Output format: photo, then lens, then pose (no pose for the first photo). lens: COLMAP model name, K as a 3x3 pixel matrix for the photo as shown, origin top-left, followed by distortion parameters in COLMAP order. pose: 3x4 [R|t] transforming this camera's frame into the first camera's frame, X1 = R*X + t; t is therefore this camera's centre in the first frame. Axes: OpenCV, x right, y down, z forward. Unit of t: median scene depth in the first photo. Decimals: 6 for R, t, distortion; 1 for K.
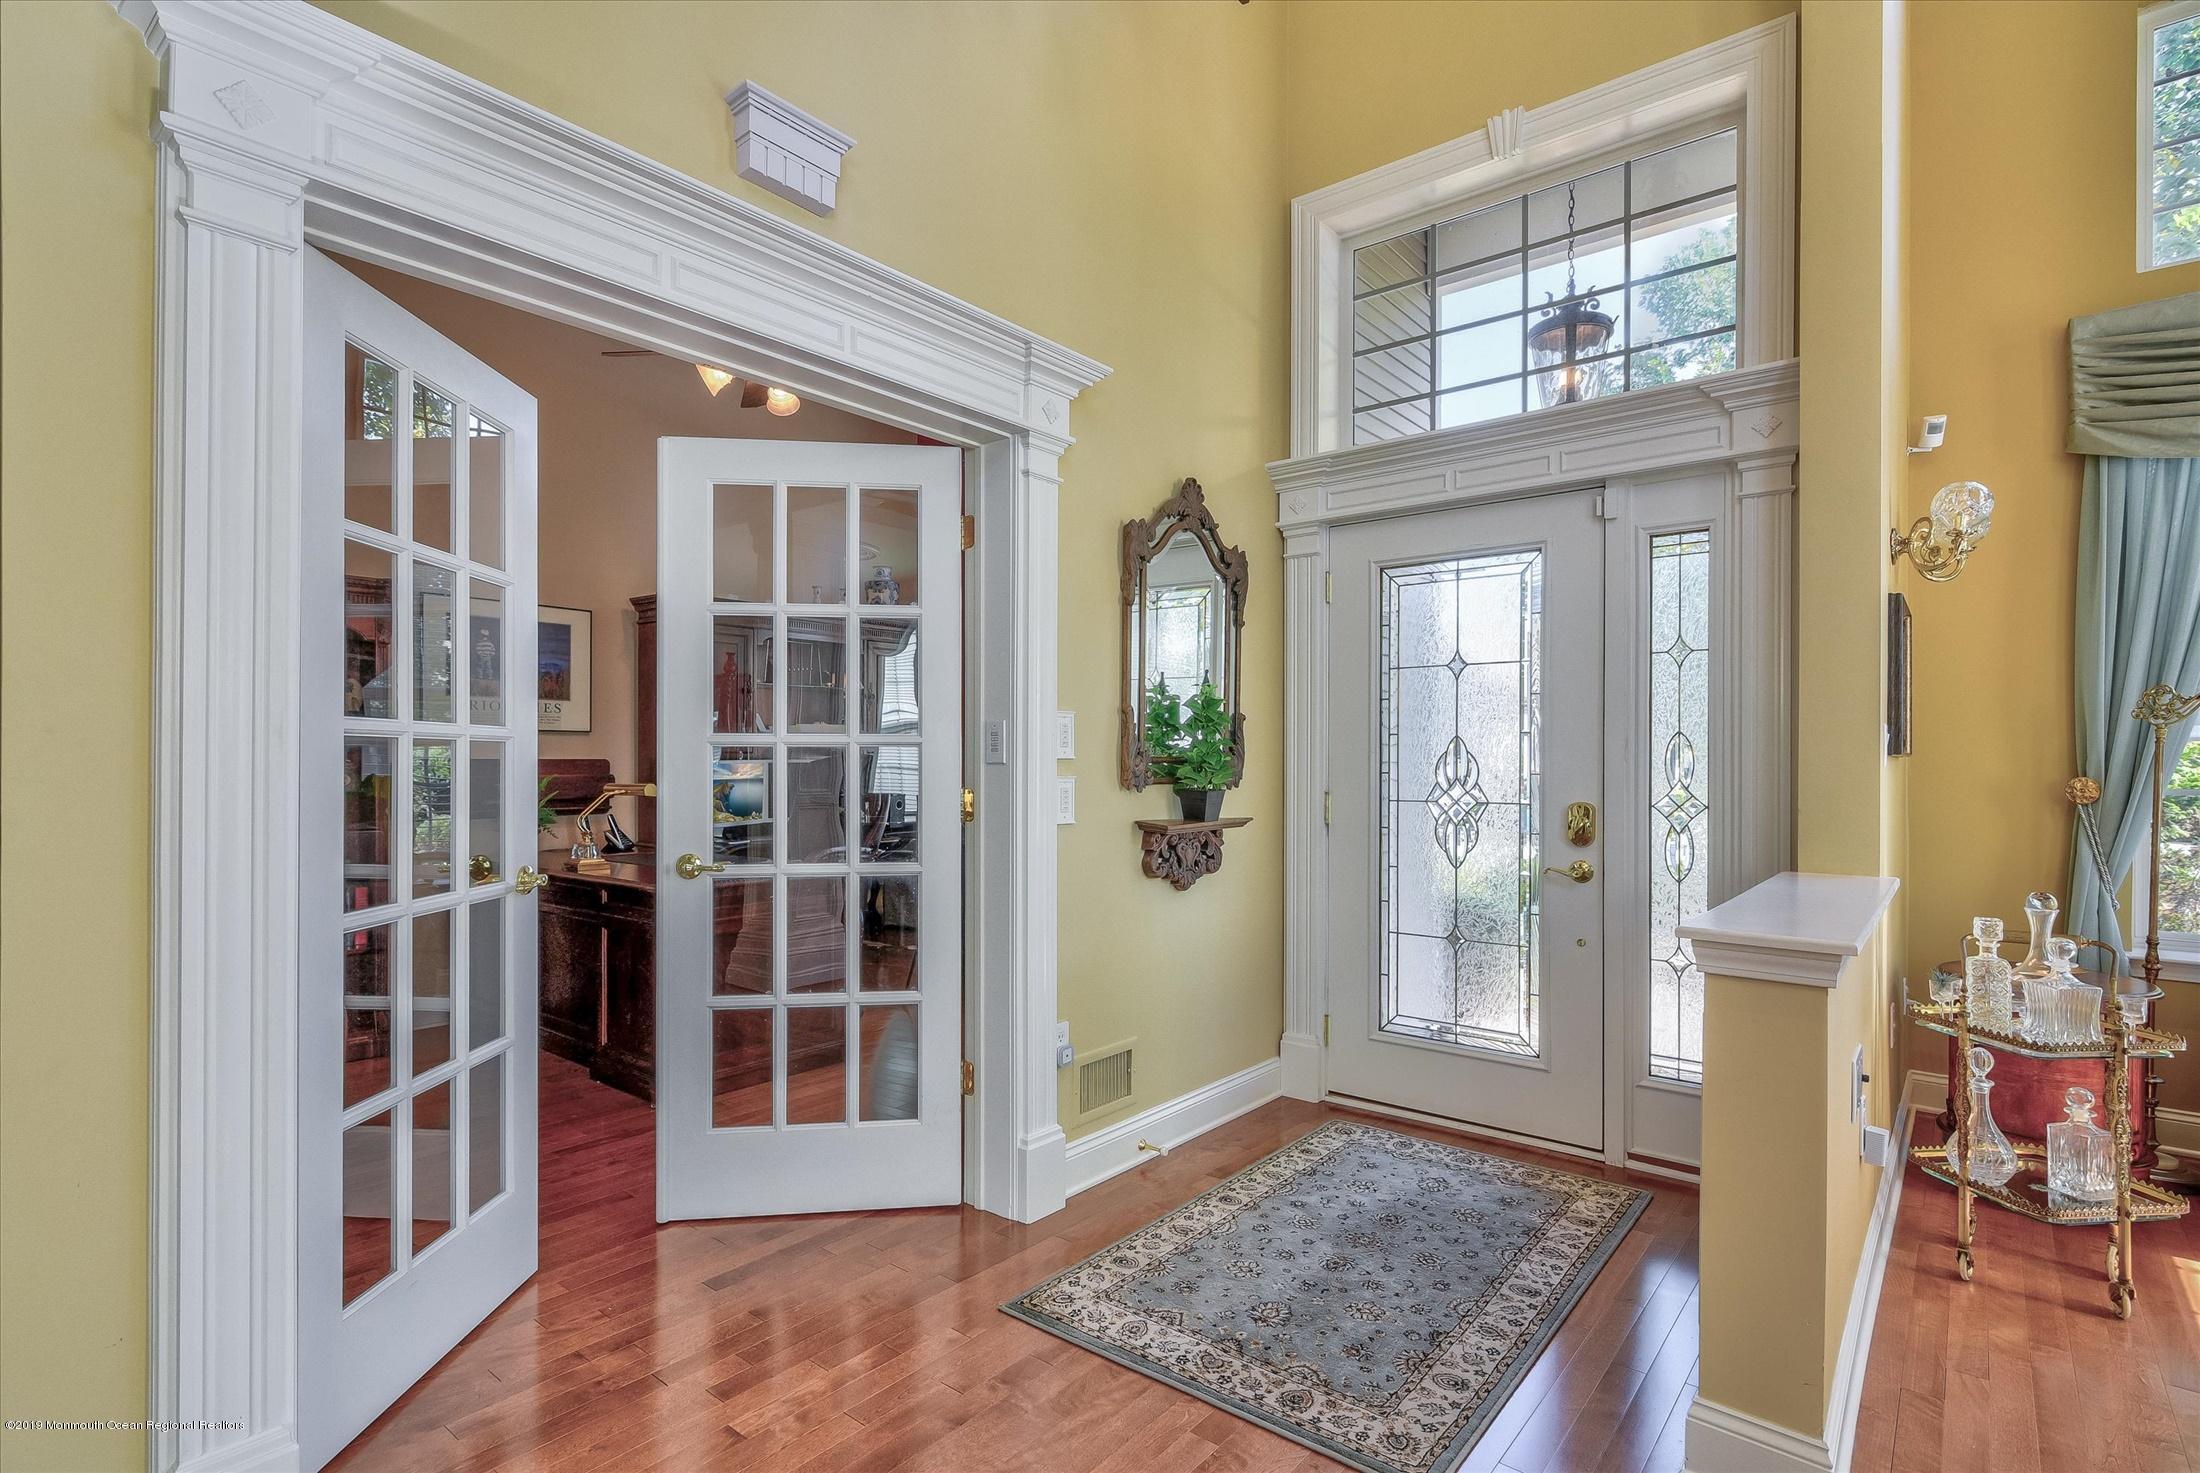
lens RADIAL K [[1064.9, 0, 1103.5], [0, 1064.9, 759.8], [0, 0, 1]] dist [0.002497, 0.000520]
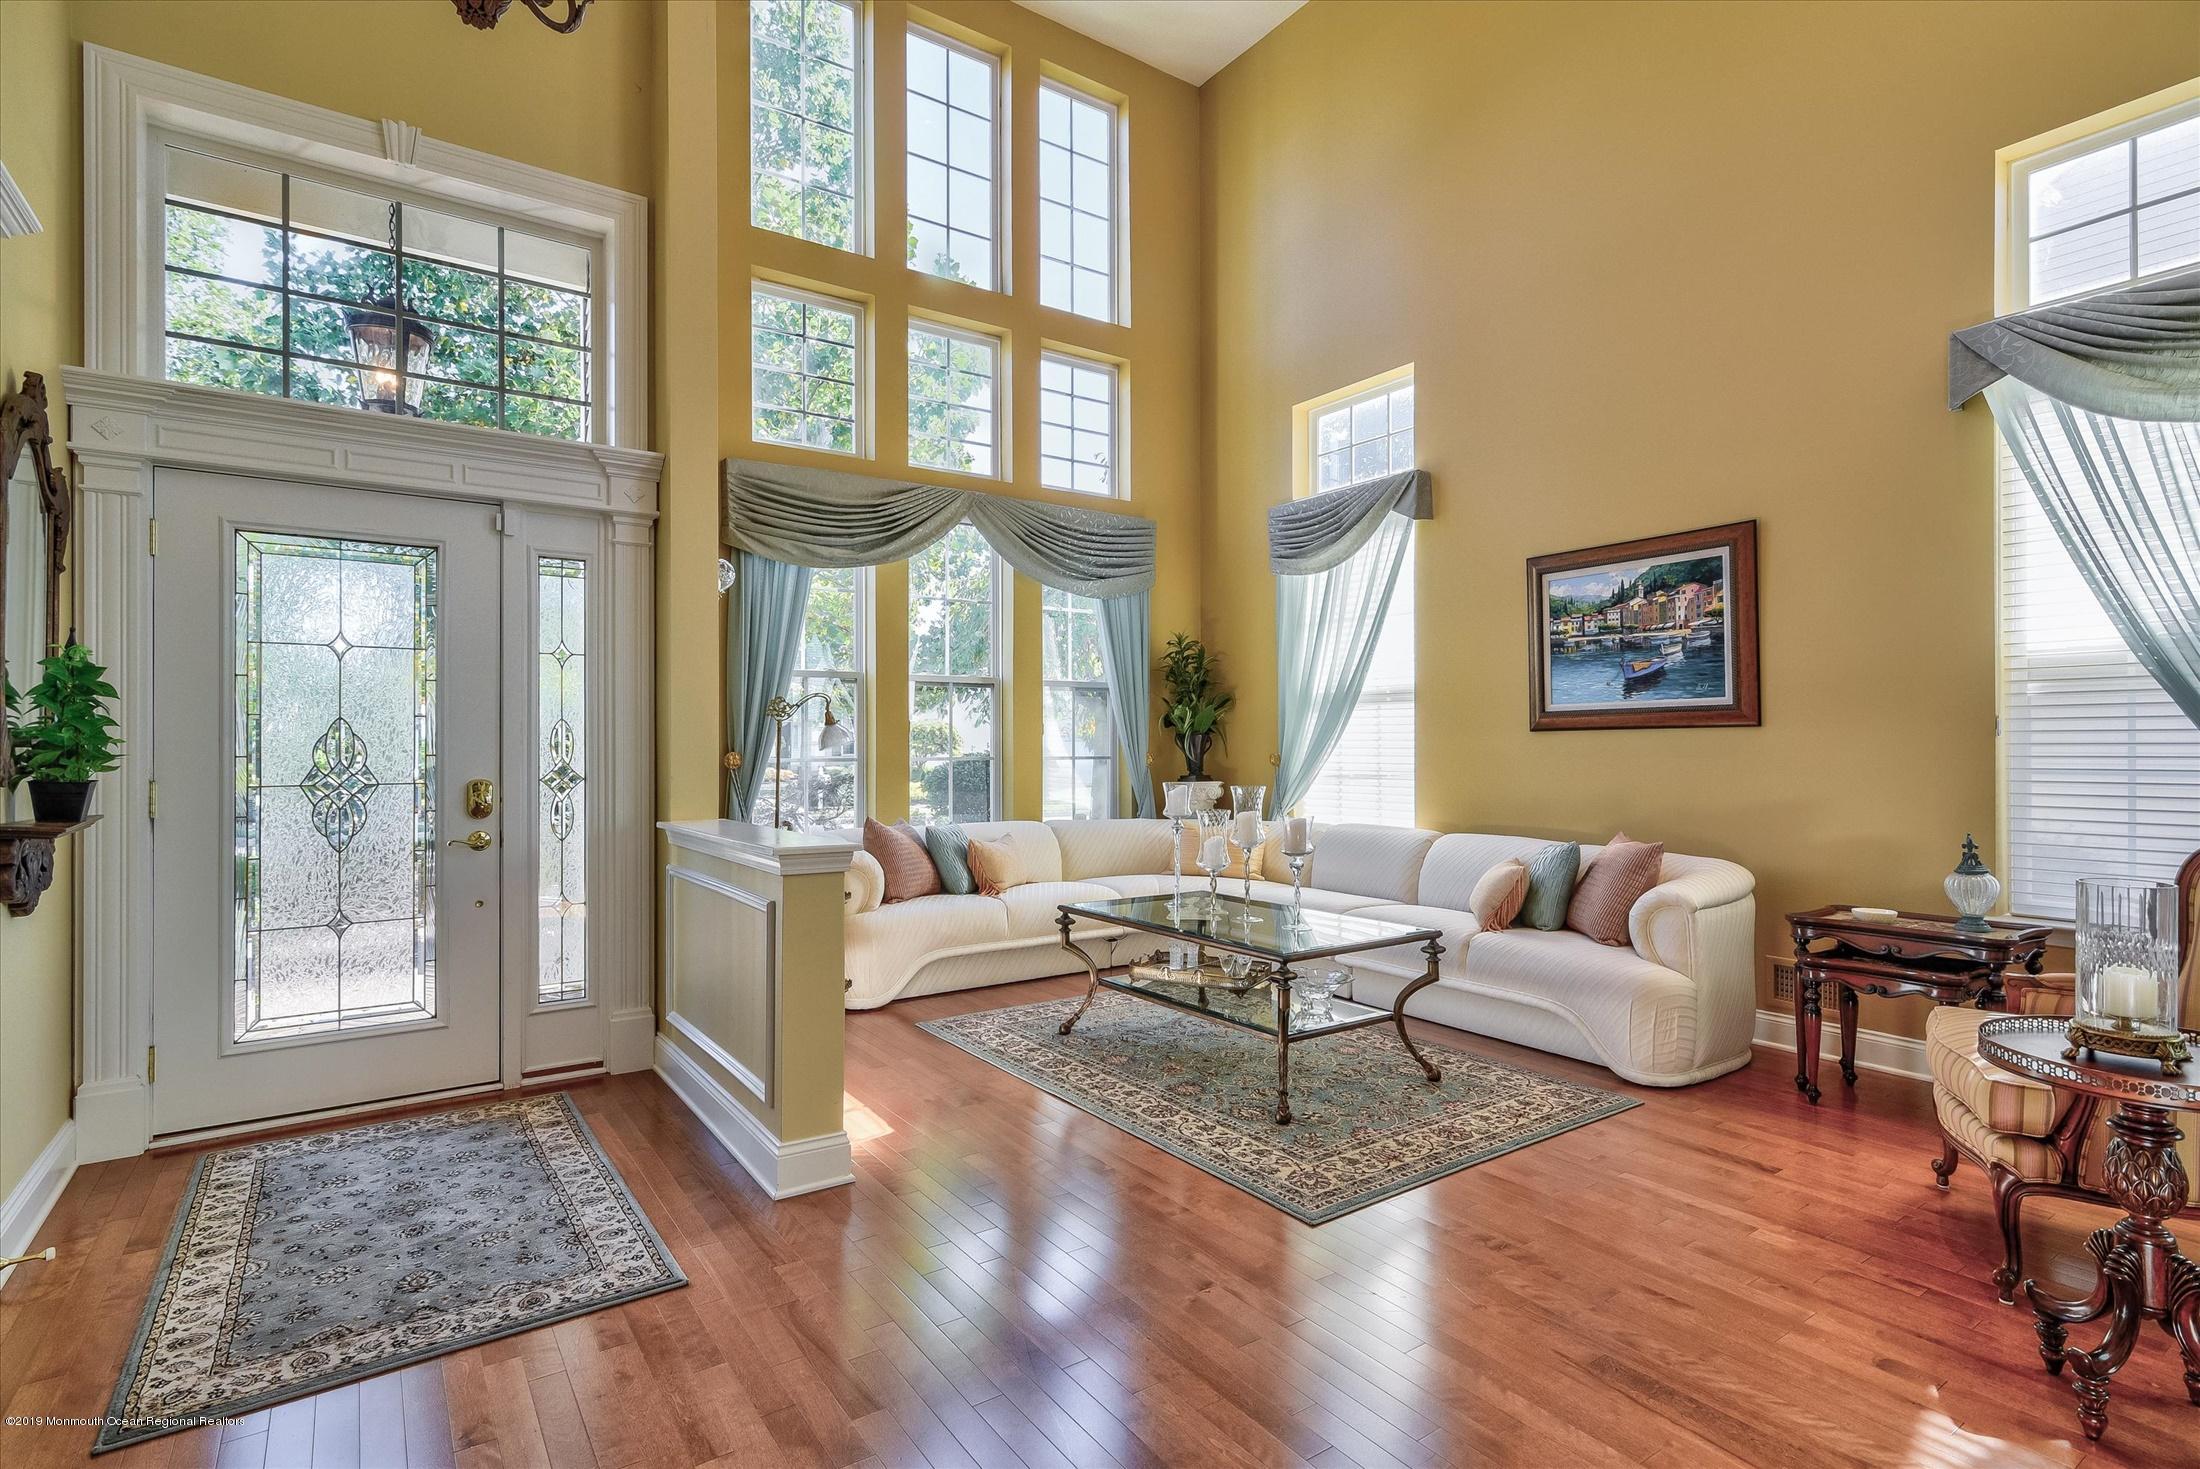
lens RADIAL K [[1057.0, 0, 1100.0], [0, 1057.0, 734.5], [0, 0, 1]] dist [-0.004161, -0.000687]
pose [[0.268937, 0.004511, 0.963147, -0.477392], [0.001410, 0.999986, -0.005077, -0.001209], [-0.963157, 0.002724, 0.268927, 0.068634]]
